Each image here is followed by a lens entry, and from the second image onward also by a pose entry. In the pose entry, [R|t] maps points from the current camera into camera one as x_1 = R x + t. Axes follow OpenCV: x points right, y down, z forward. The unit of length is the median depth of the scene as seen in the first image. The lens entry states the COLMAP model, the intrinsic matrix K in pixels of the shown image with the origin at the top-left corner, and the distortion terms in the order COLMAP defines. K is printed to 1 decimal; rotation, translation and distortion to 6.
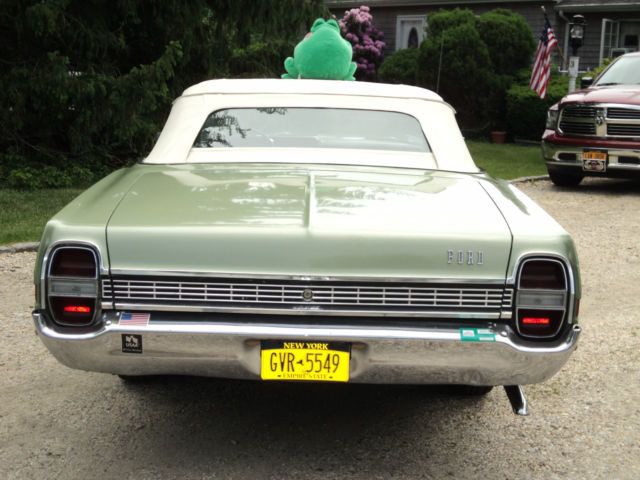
lens RADIAL K [[1005.2, 0, 320.0], [0, 1005.2, 240.0], [0, 0, 1]] dist [0.017587, 0.010169]
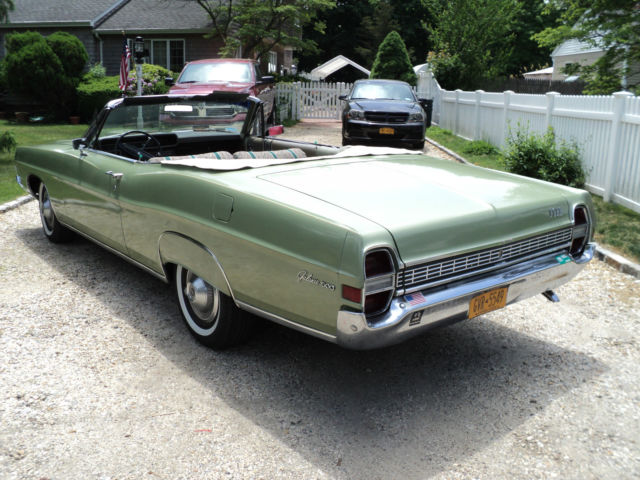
lens RADIAL K [[647.9, 0, 312.0], [0, 647.9, 225.9], [0, 0, 1]] dist [-0.199405, 0.211154]
pose [[0.789928, -0.154655, 0.593376, -0.623130], [0.108713, 0.987664, 0.112697, -0.095533], [-0.603485, -0.024515, 0.796997, 0.370531]]
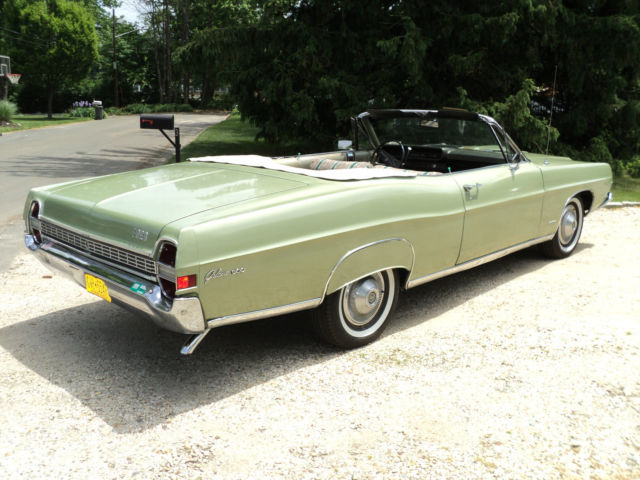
lens RADIAL K [[647.9, 0, 312.0], [0, 647.9, 225.9], [0, 0, 1]] dist [-0.199405, 0.211154]
pose [[0.706009, 0.119424, -0.698061, 0.806648], [-0.095932, 0.992721, 0.072809, -0.072547], [0.701676, 0.015562, 0.712327, 0.433648]]
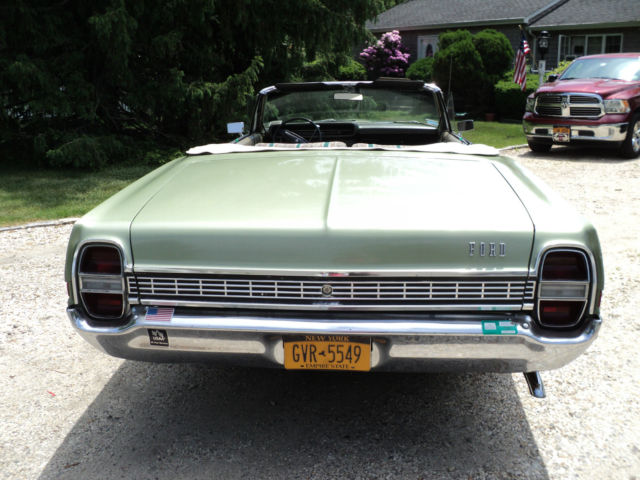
lens RADIAL K [[647.9, 0, 312.0], [0, 647.9, 225.9], [0, 0, 1]] dist [-0.199405, 0.211154]
pose [[0.995485, -0.017108, -0.093363, 0.028038], [0.022816, 0.997913, 0.060411, -0.039677], [0.092134, -0.062269, 0.993798, 0.309406]]
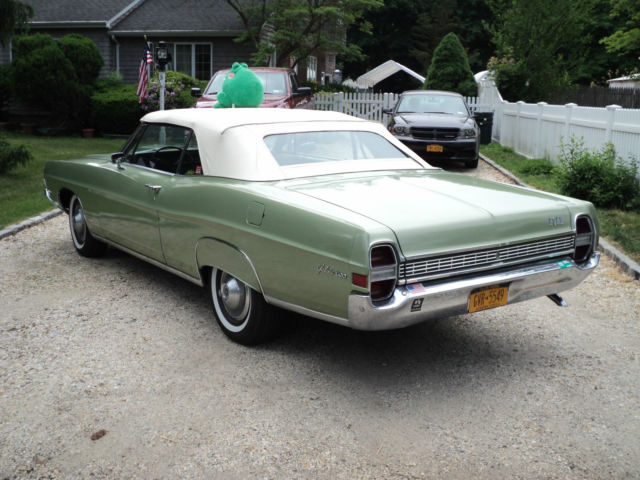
lens RADIAL K [[772.3, 0, 310.3], [0, 772.3, 237.8], [0, 0, 1]] dist [-0.093594, 0.045664]
pose [[0.827643, -0.127372, 0.546610, -0.770403], [0.102406, 0.991831, 0.076061, -0.080972], [-0.551833, -0.006975, 0.833926, 0.119059]]
